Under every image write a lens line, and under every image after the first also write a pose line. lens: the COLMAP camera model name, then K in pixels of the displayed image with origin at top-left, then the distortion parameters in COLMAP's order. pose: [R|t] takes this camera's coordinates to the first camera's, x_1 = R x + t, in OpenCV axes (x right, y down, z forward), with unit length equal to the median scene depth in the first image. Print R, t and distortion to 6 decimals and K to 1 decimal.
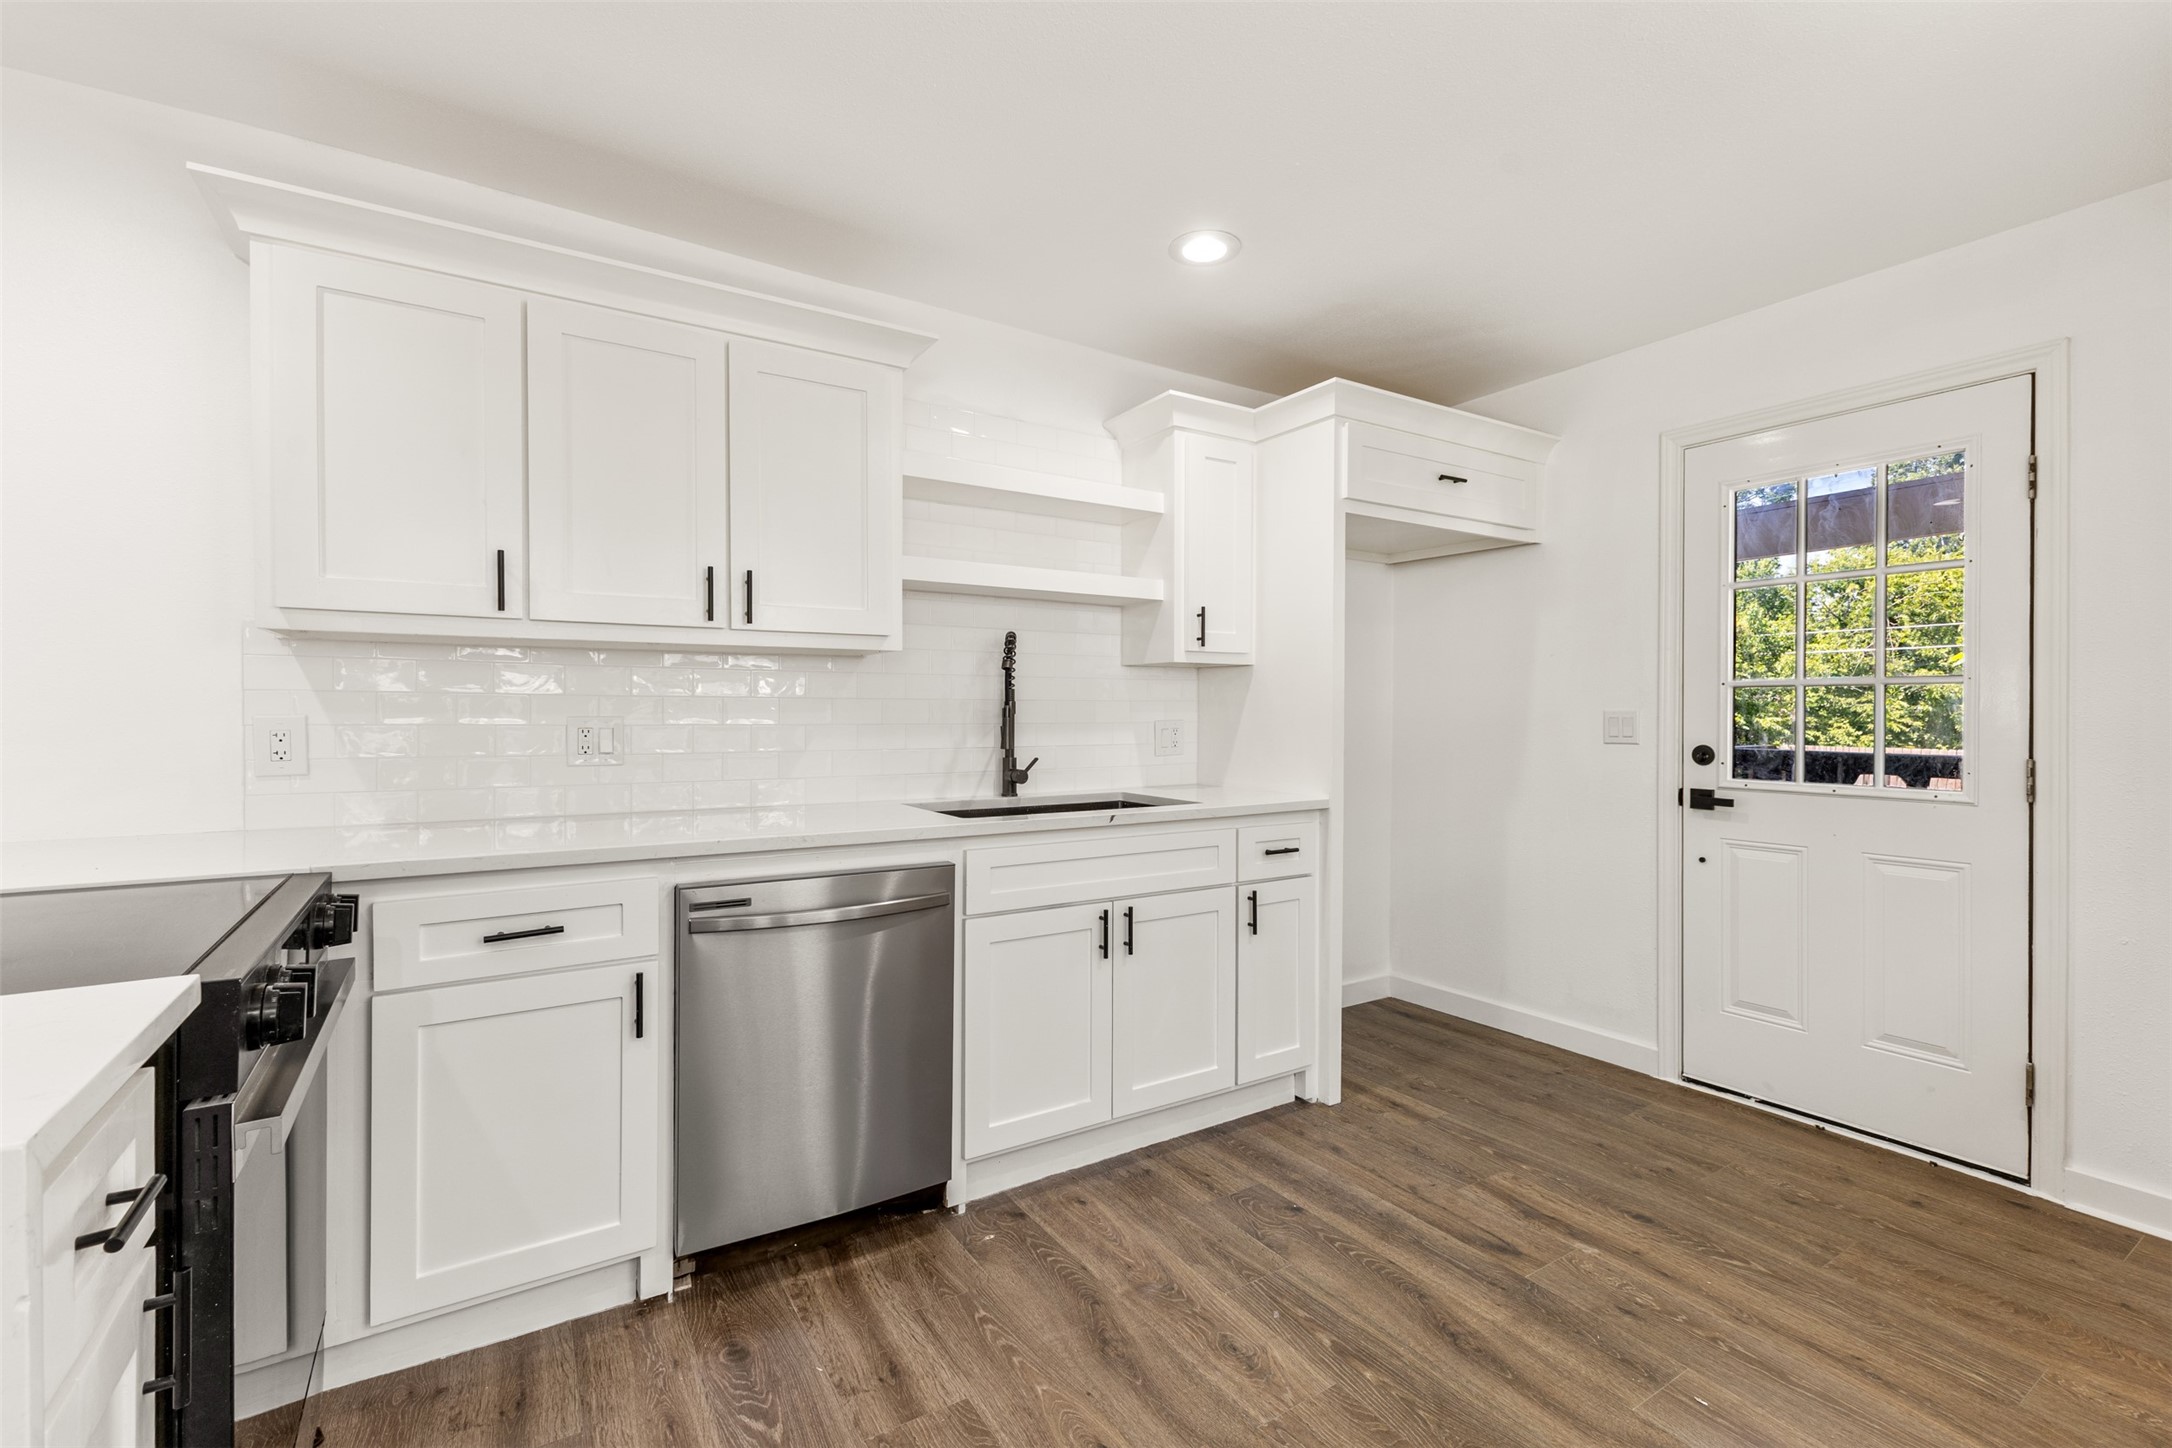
lens RADIAL K [[951.7, 0, 1086.0], [0, 951.7, 724.0], [0, 0, 1]] dist [0.013125, -0.000291]
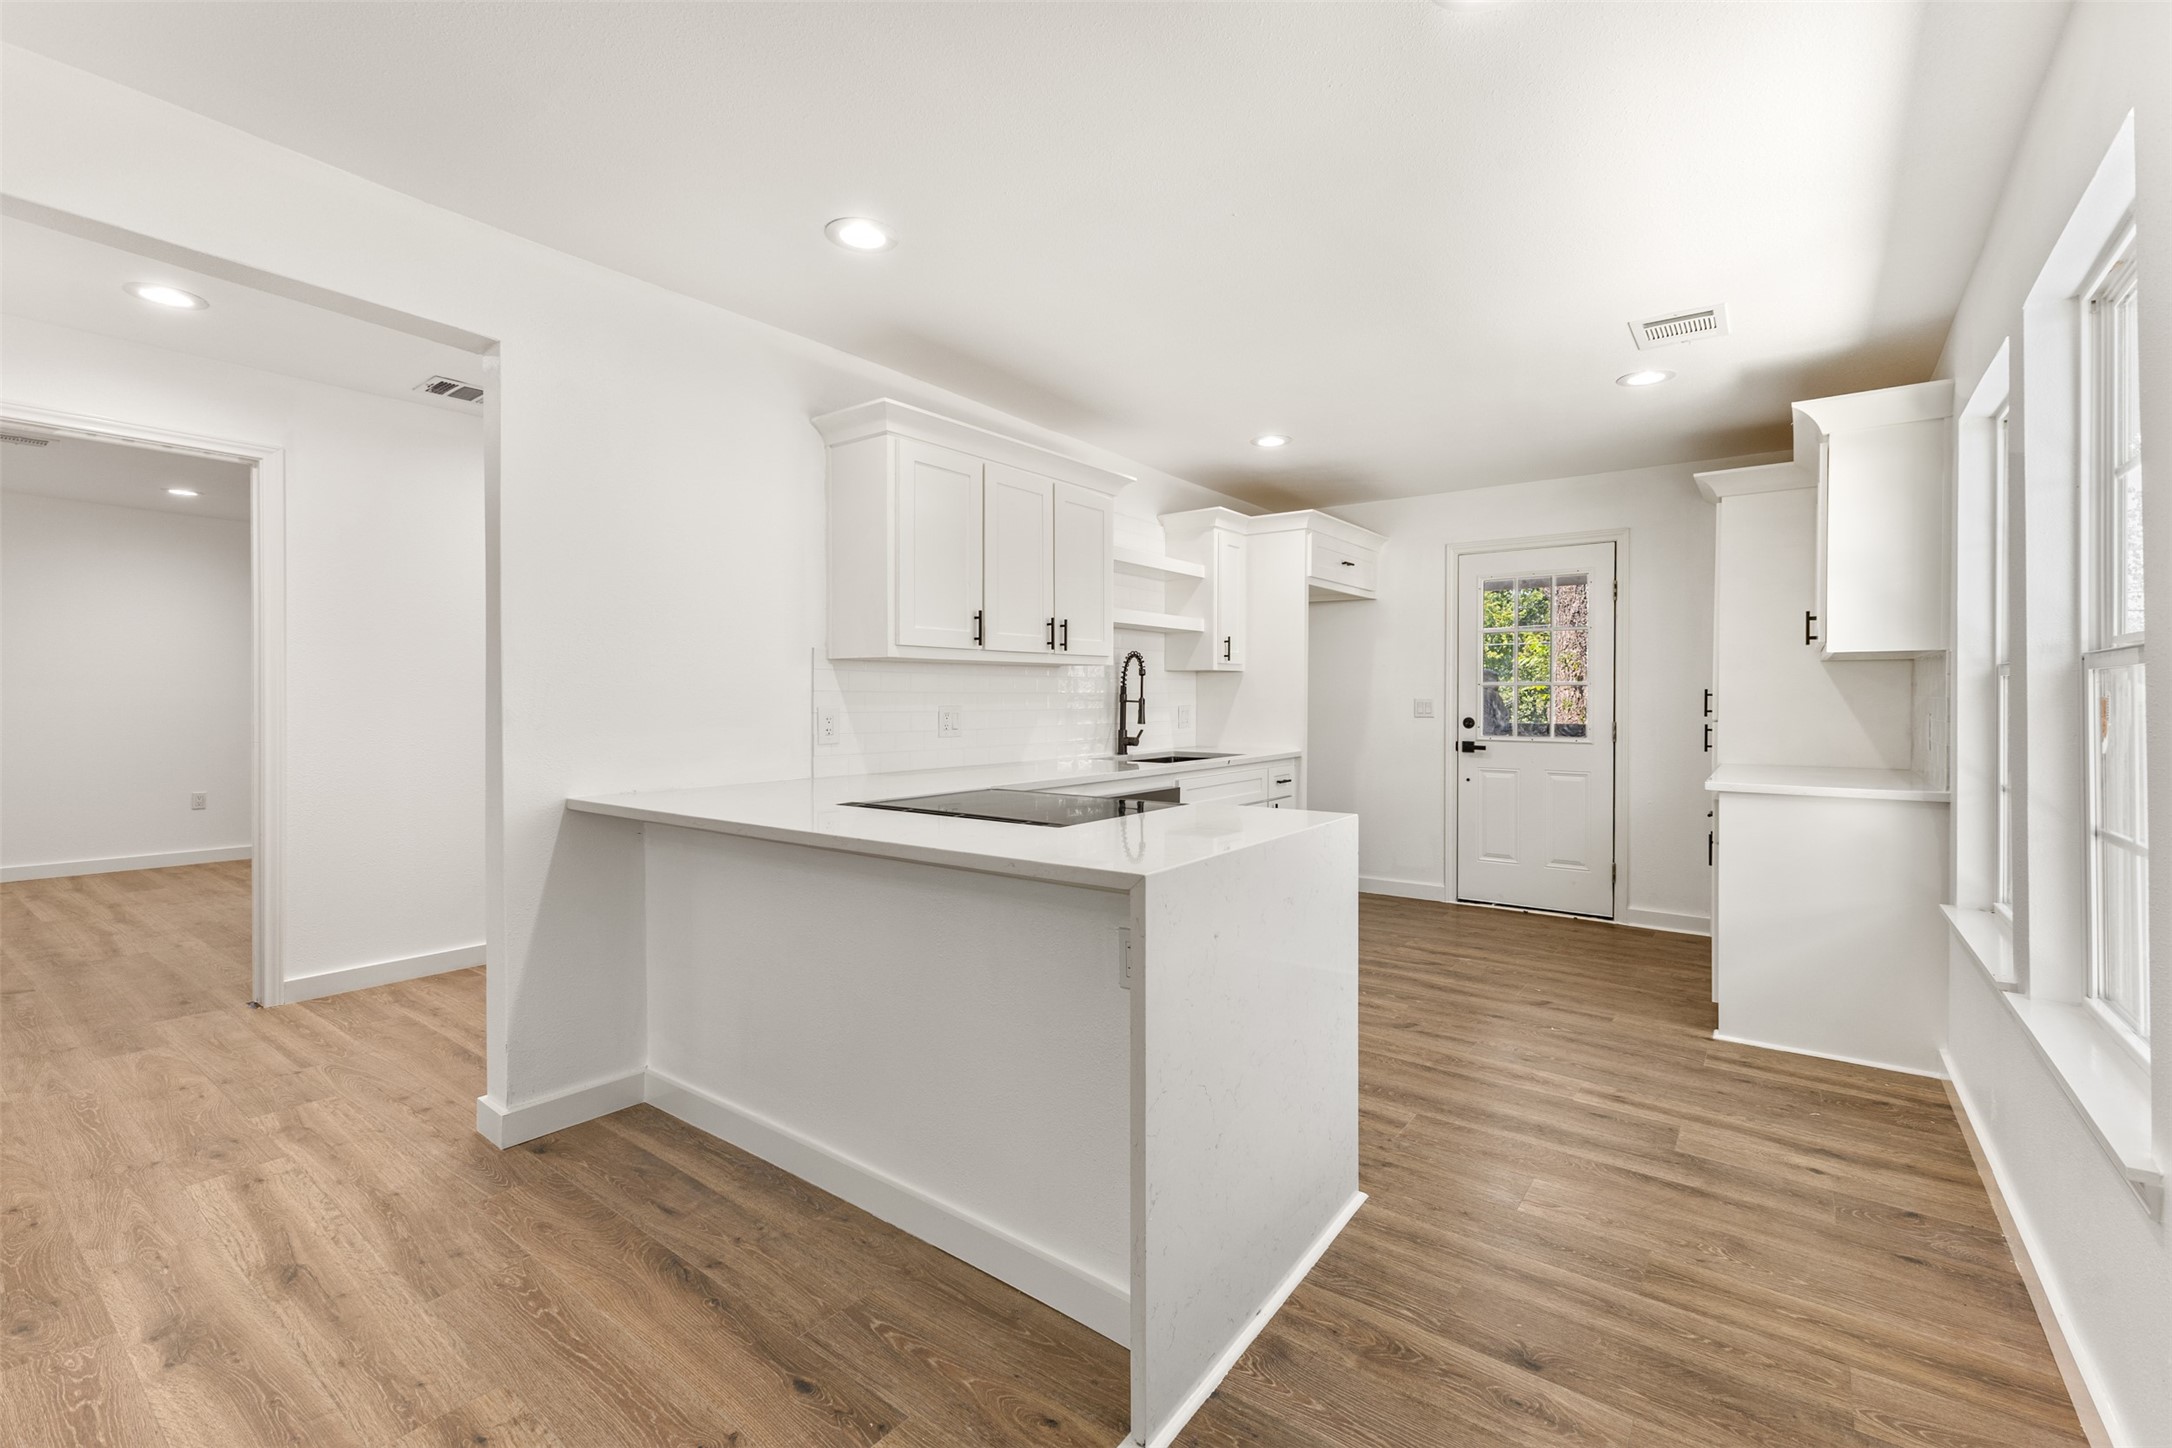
lens RADIAL K [[941.5, 0, 1086.0], [0, 941.5, 724.0], [0, 0, 1]] dist [0.019301, 0.000352]
pose [[0.935881, -0.012962, 0.352077, -0.739560], [0.006352, 0.999781, 0.019923, -0.006533], [-0.352258, -0.016409, 0.935759, -0.475864]]
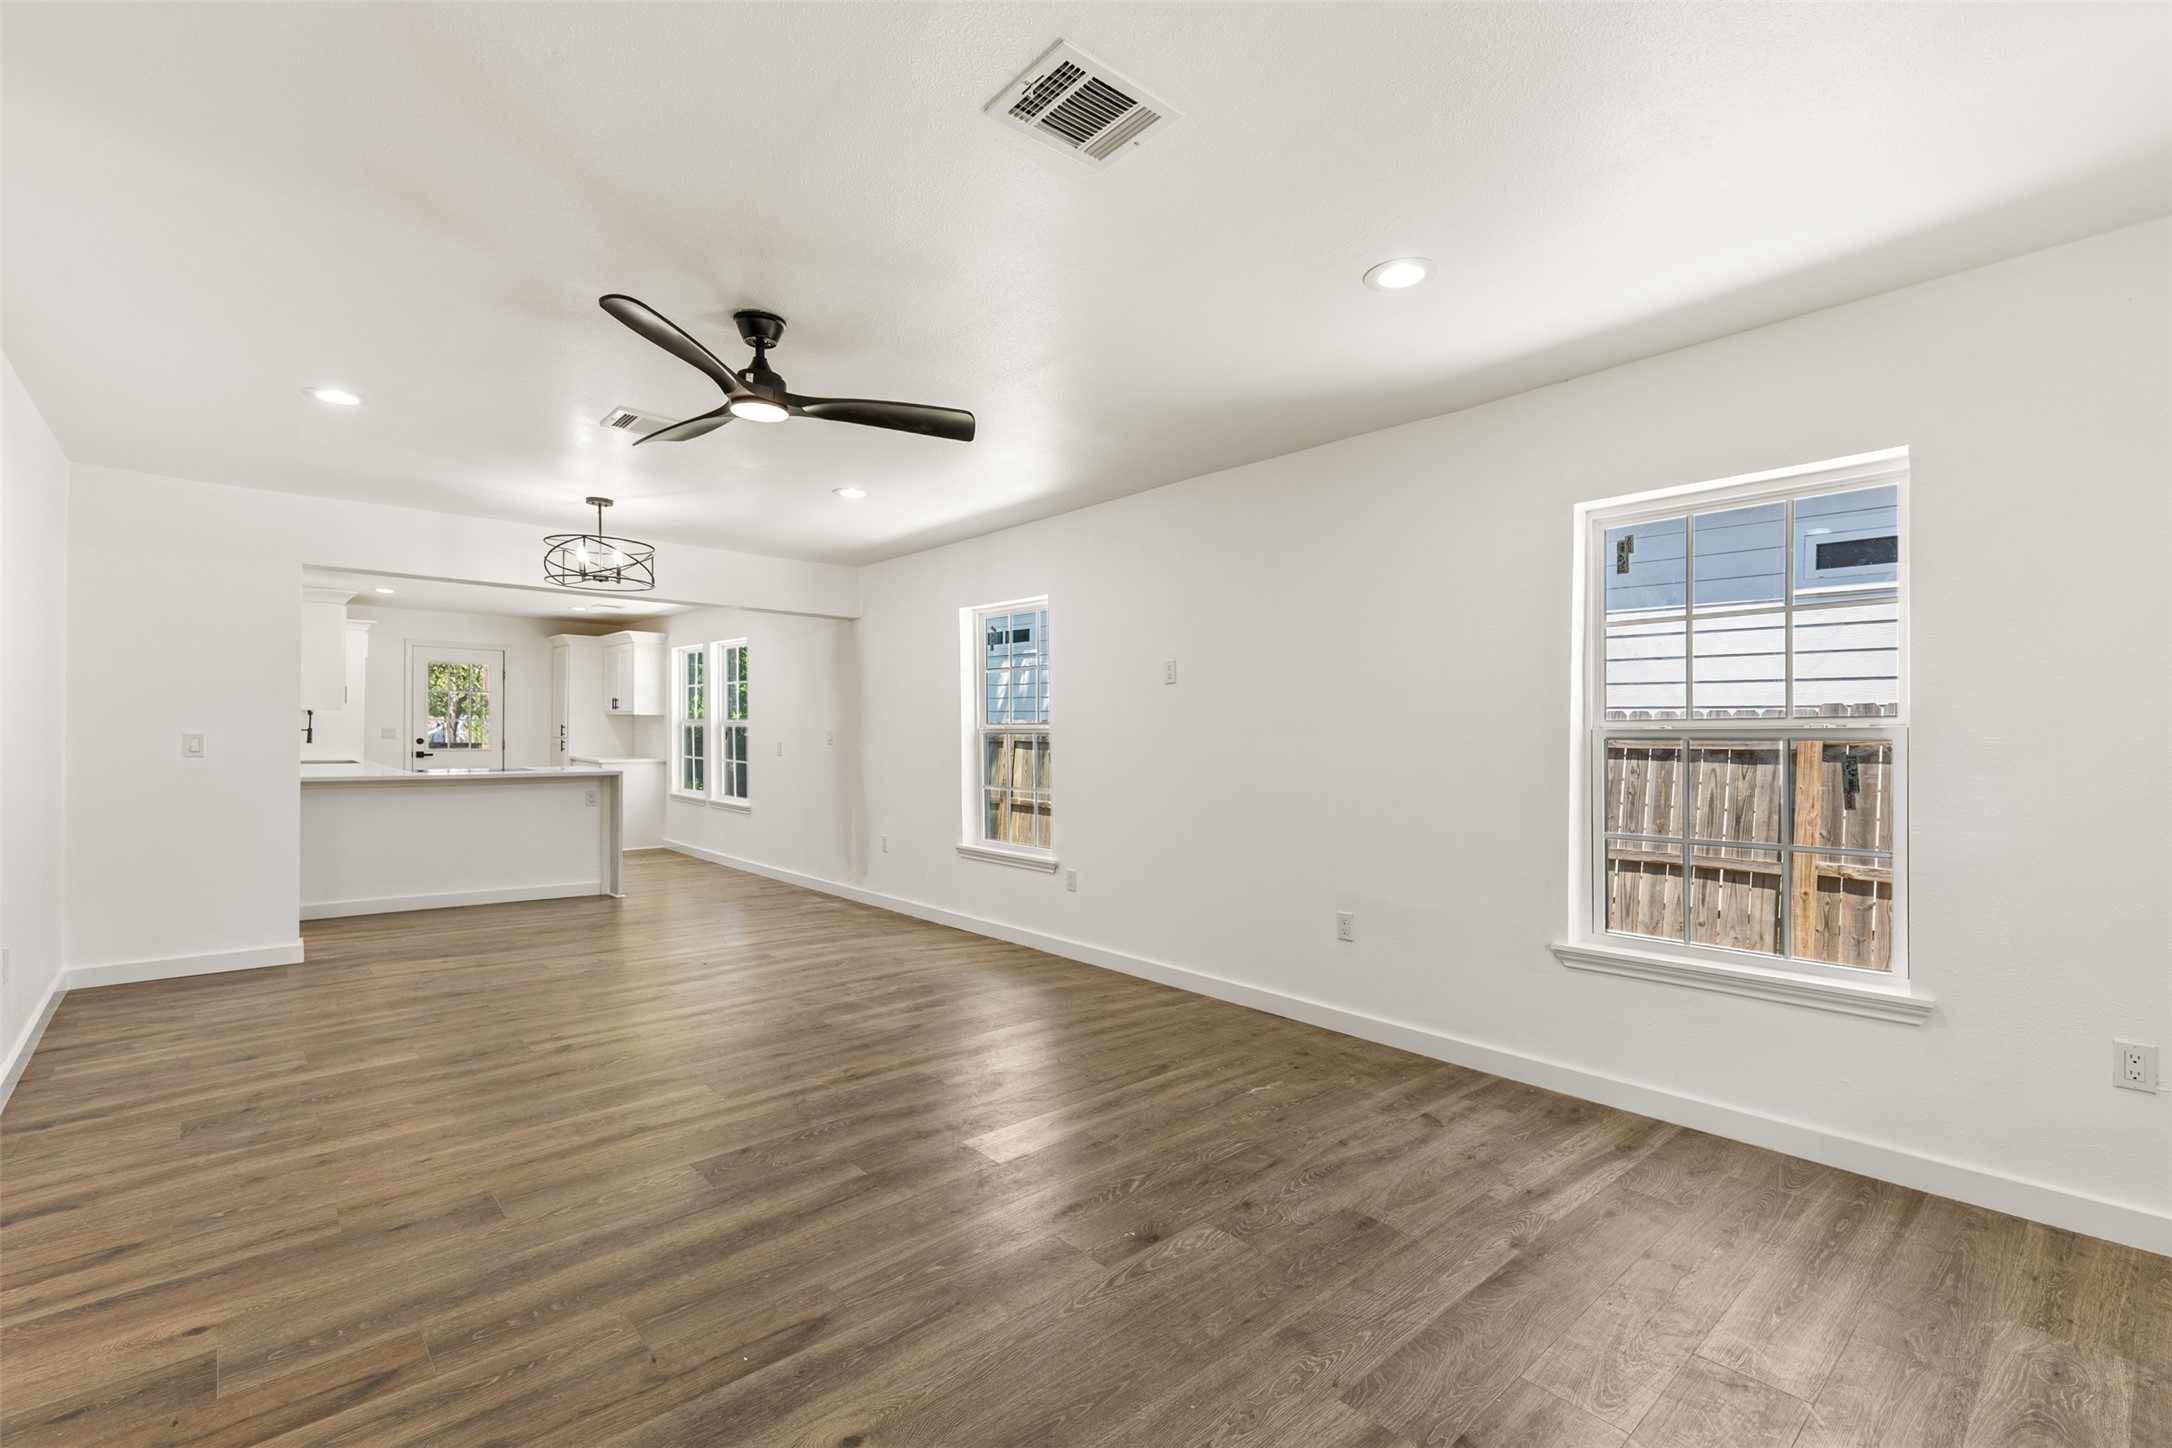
lens RADIAL K [[965.3, 0, 1105.7], [0, 965.3, 736.5], [0, 0, 1]] dist [0.010682, -0.000878]
pose [[-0.171355, -0.013579, 0.985116, -3.262118], [-0.005016, 0.999904, 0.012910, -0.040952], [-0.985197, -0.002729, -0.171406, -0.794837]]
